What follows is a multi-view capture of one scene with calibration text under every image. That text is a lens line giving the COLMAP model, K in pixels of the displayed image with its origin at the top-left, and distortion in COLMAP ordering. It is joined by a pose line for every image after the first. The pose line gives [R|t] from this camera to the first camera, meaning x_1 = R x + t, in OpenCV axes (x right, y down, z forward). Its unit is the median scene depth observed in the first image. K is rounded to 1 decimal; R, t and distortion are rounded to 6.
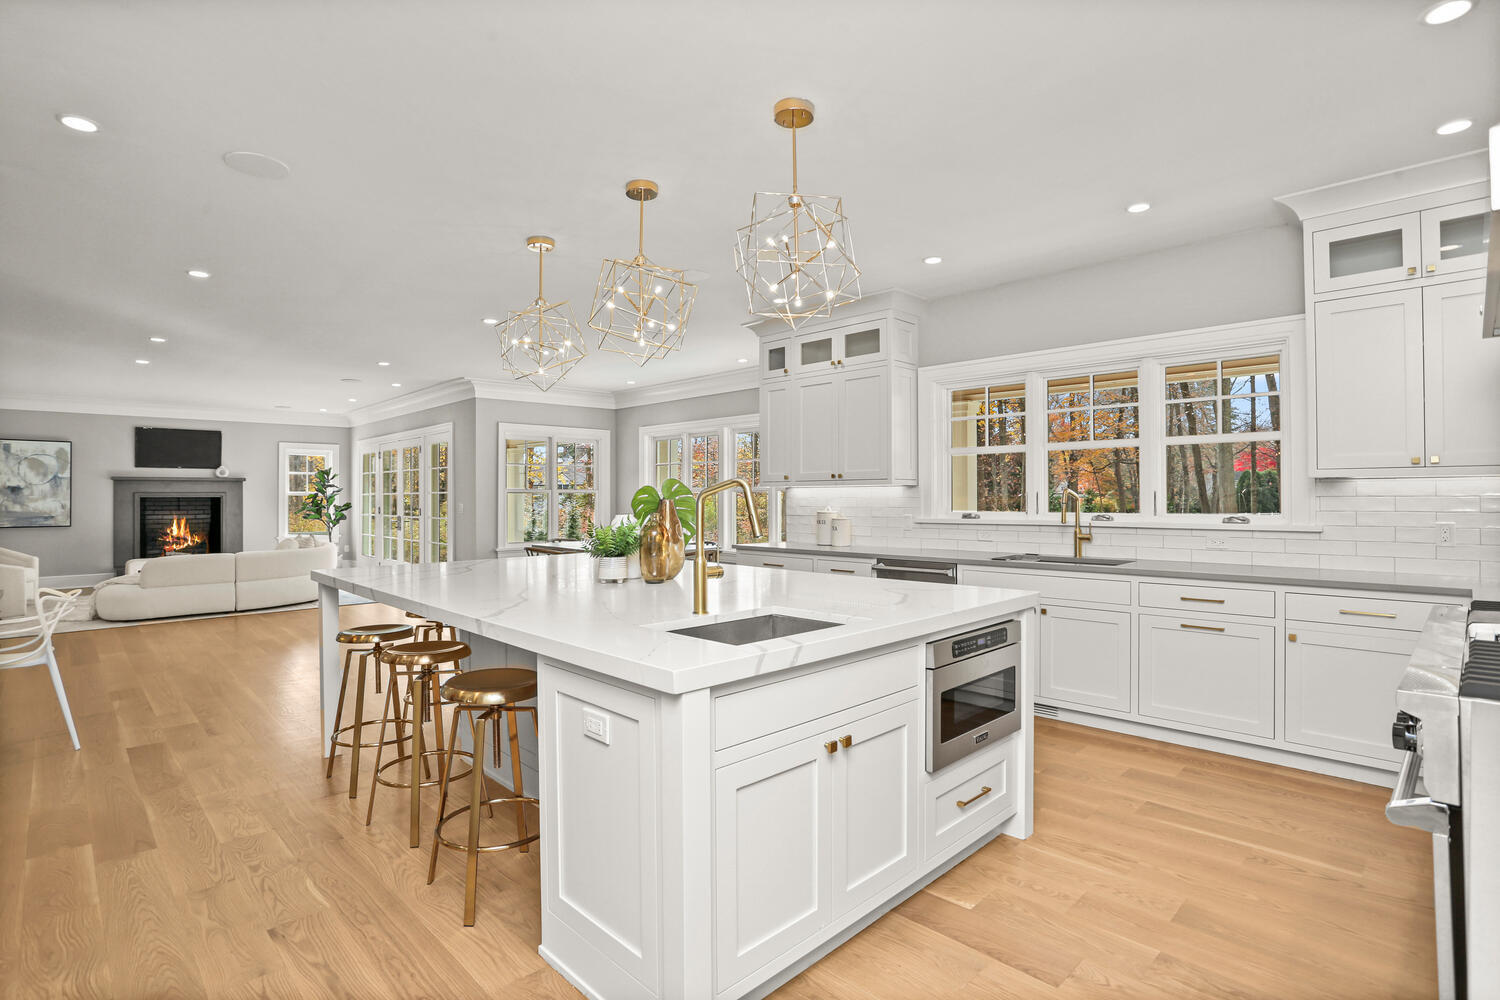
lens RADIAL K [[745.0, 0, 756.1], [0, 745.0, 492.7], [0, 0, 1]] dist [-0.046994, 0.002397]
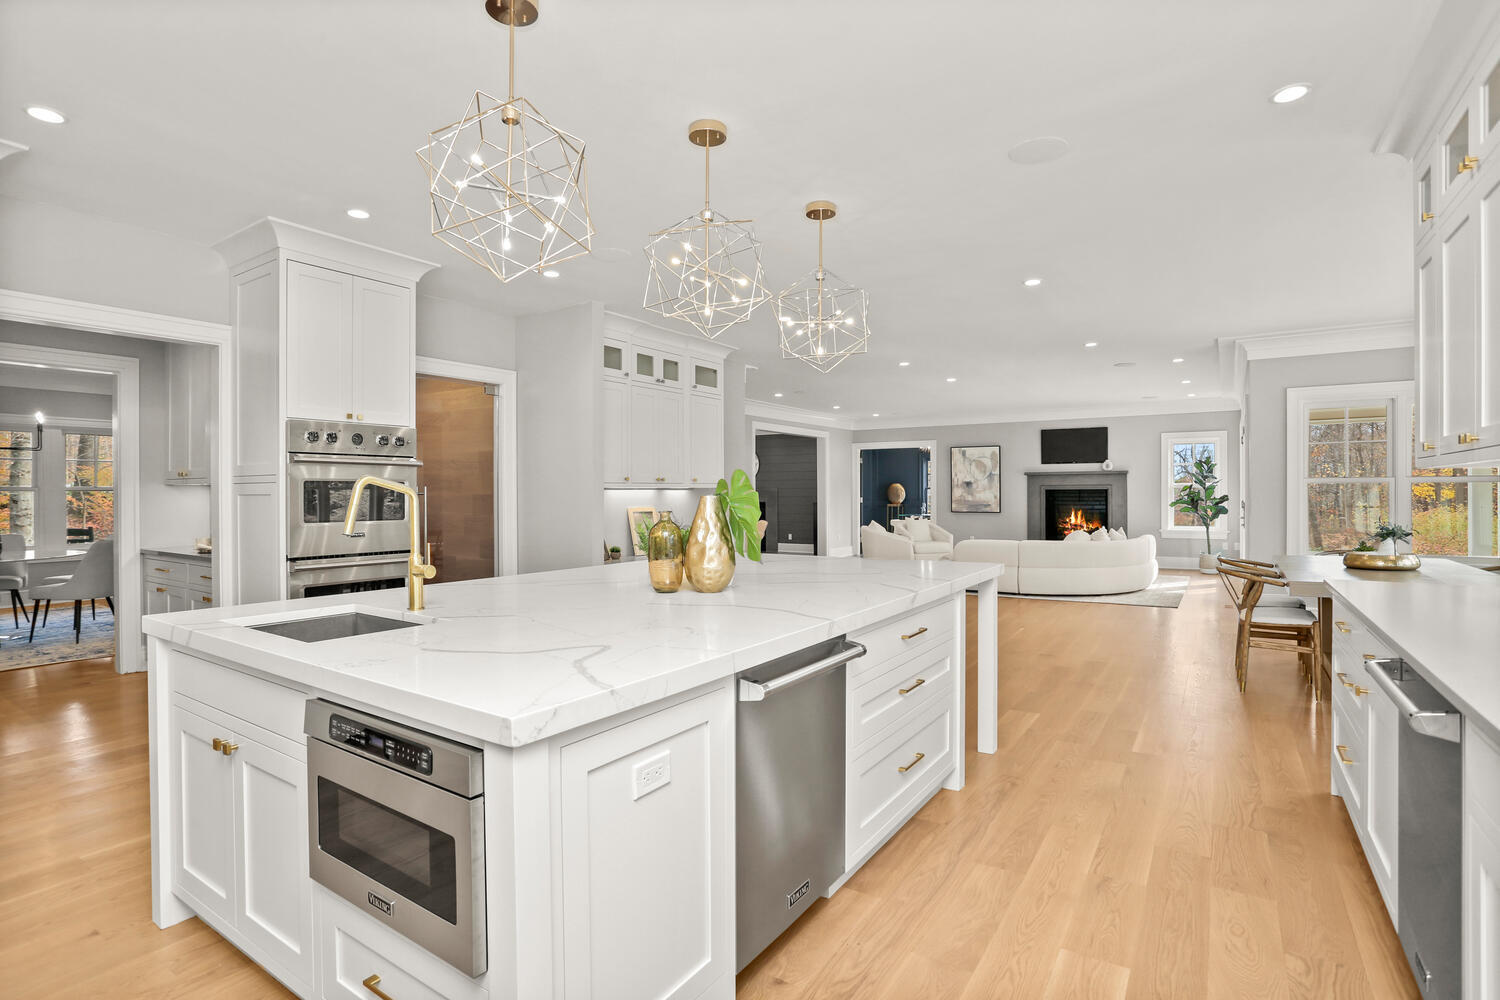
lens RADIAL K [[745.0, 0, 747.7], [0, 745.0, 493.9], [0, 0, 1]] dist [-0.046994, 0.002397]
pose [[0.198317, 0.005325, -0.980124, 0.225980], [0.010148, 0.999920, 0.007486, -0.000480], [0.980085, -0.011431, 0.198247, 0.282969]]
